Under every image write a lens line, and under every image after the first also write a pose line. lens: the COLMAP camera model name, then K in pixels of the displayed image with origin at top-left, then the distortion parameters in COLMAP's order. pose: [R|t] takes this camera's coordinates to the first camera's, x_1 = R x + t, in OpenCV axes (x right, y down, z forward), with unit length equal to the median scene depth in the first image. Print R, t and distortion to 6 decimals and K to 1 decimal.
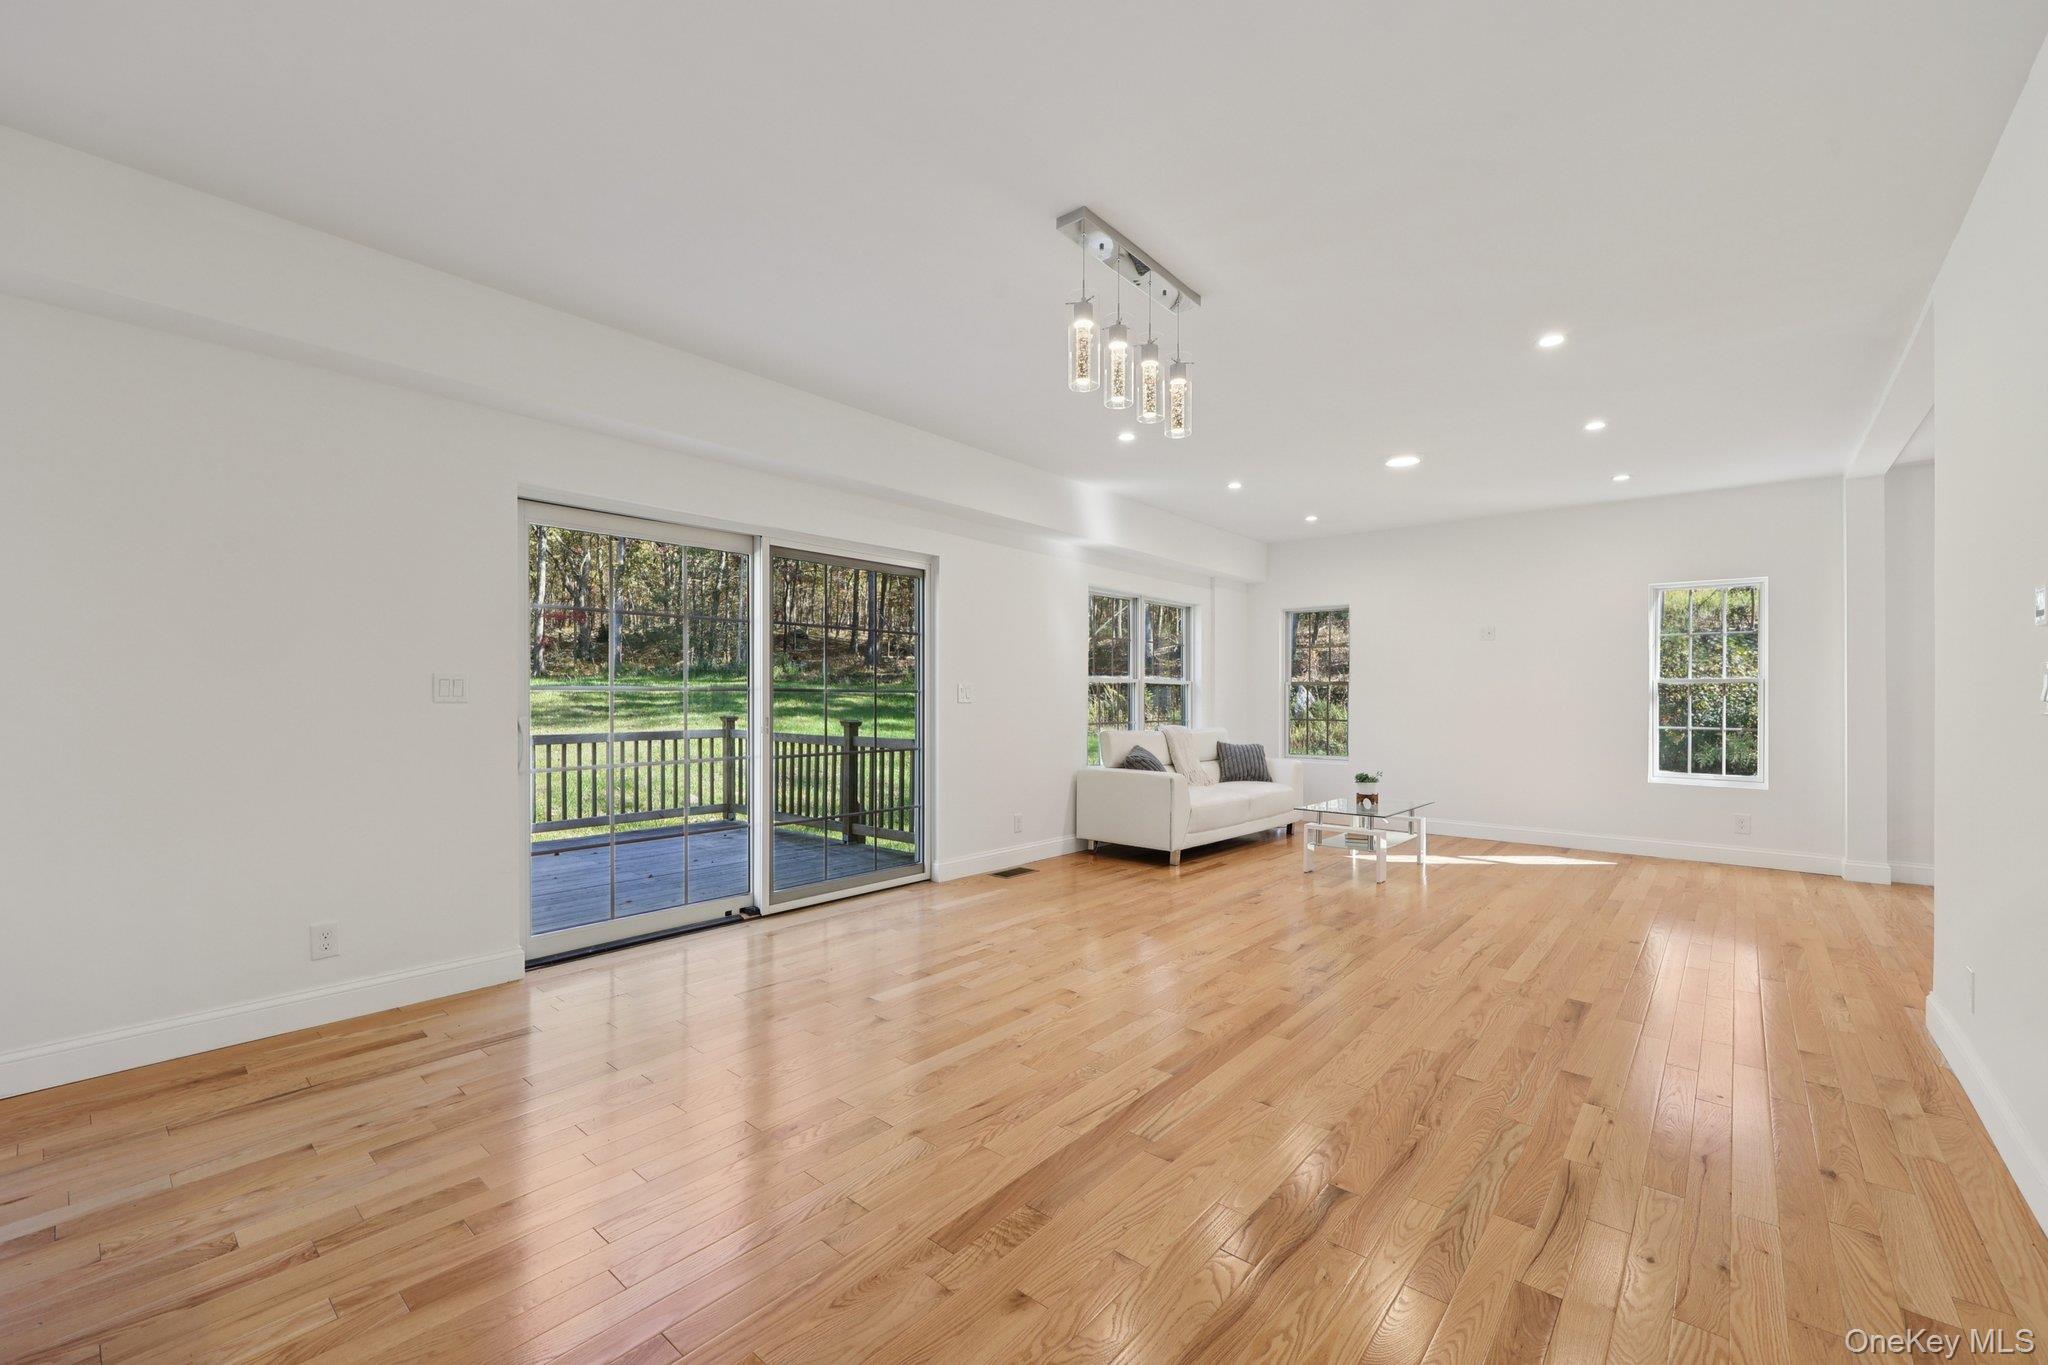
lens RADIAL K [[833.8, 0, 1026.1], [0, 833.8, 696.1], [0, 0, 1]] dist [0.000467, -0.000147]
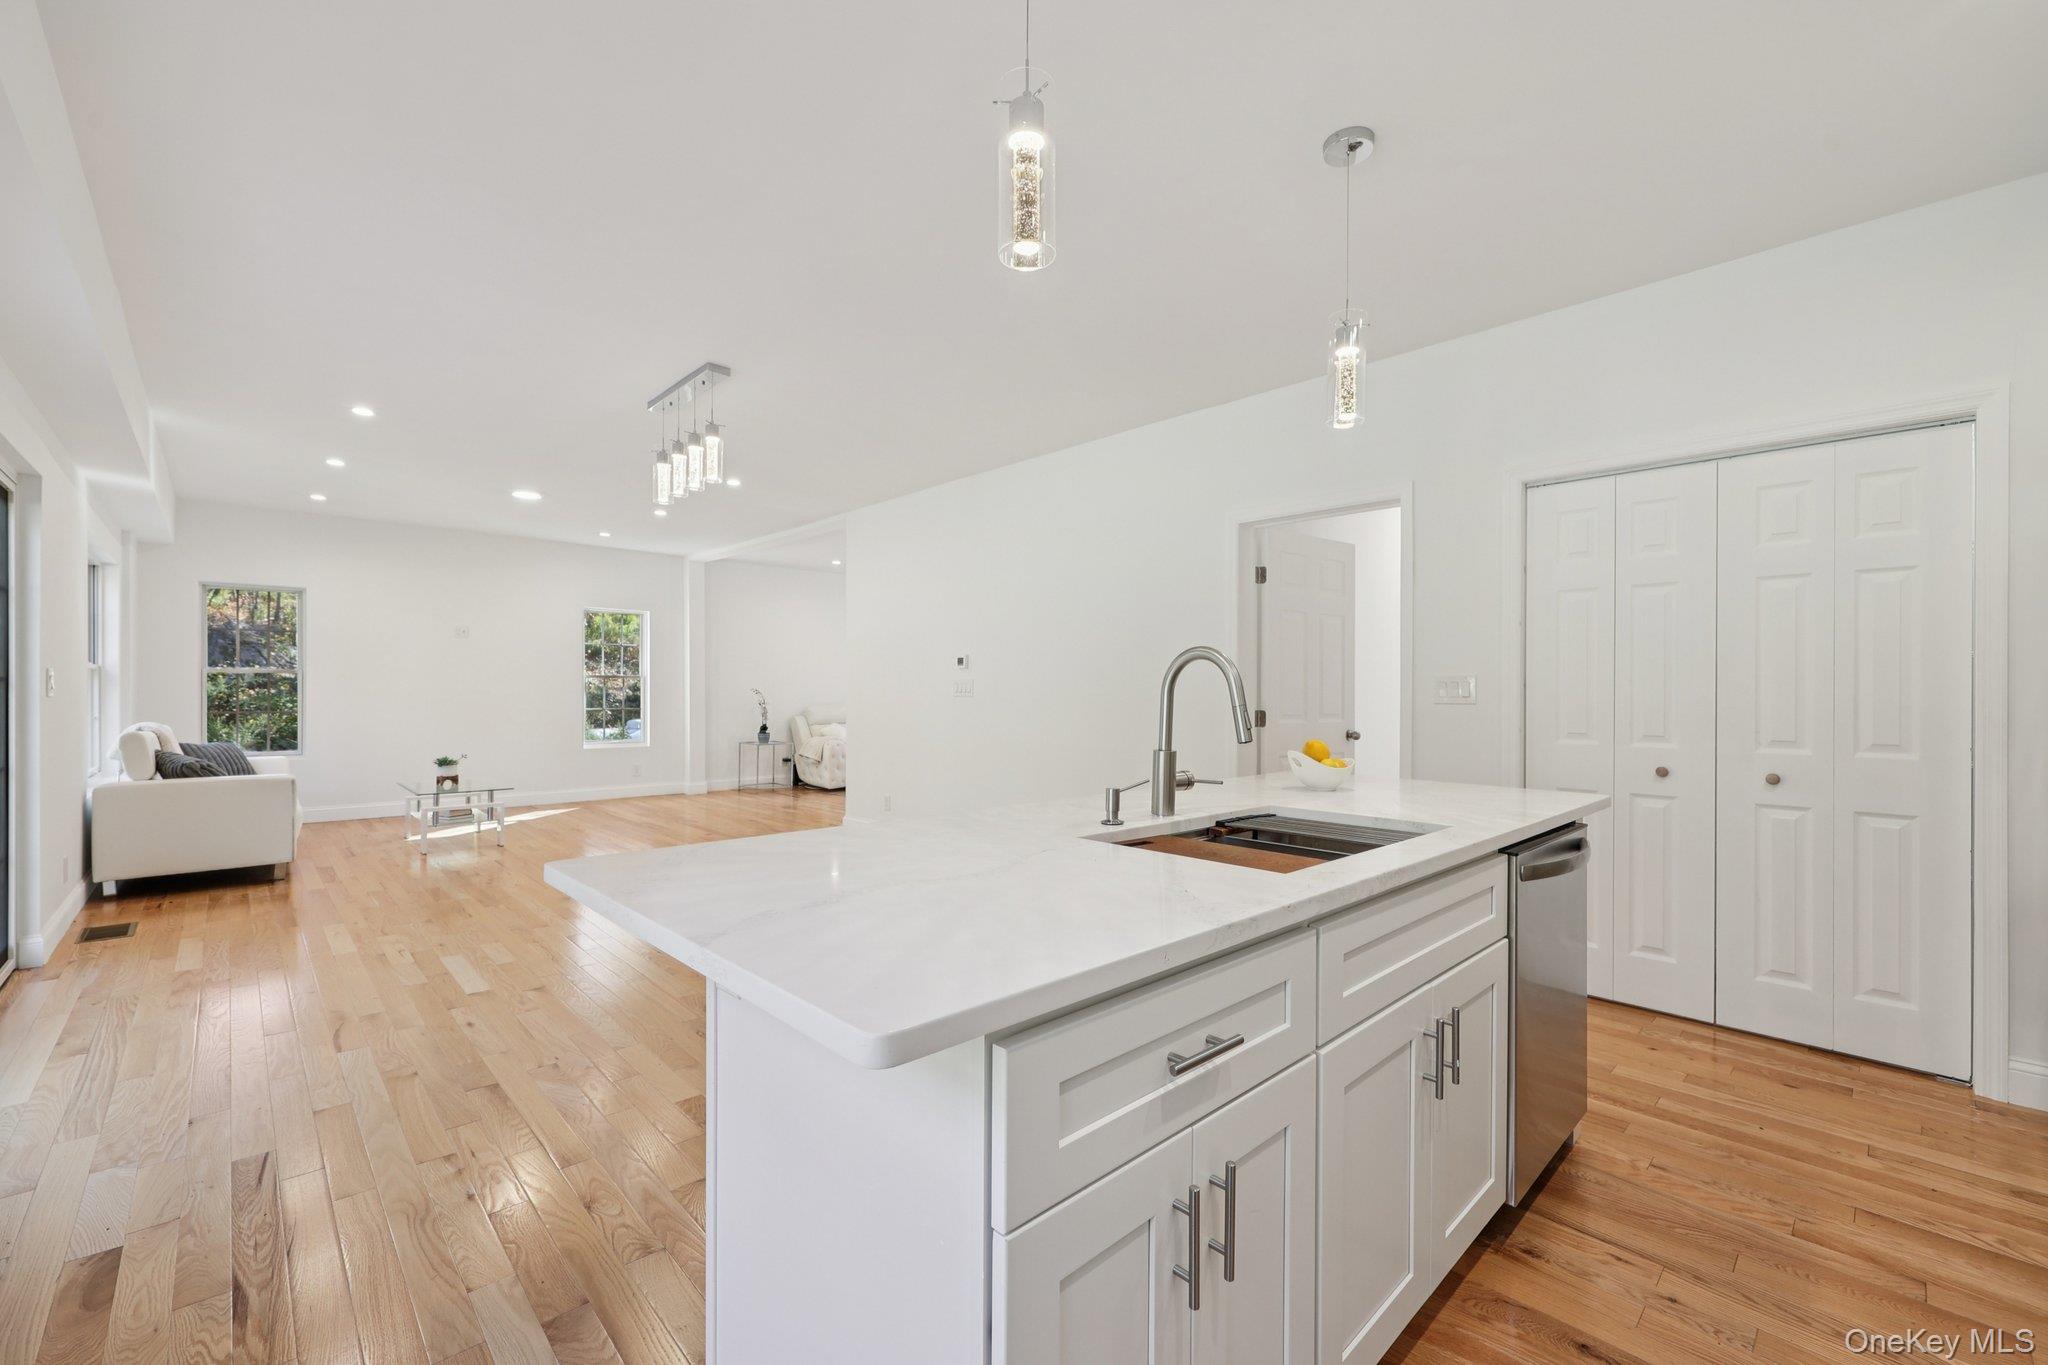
lens RADIAL K [[831.9, 0, 1018.2], [0, 831.9, 692.7], [0, 0, 1]] dist [-0.000426, -0.000041]
pose [[0.107839, -0.005424, 0.994154, -0.906512], [-0.006282, 0.999961, 0.006137, -0.006069], [-0.994149, -0.006907, 0.107800, 0.203923]]
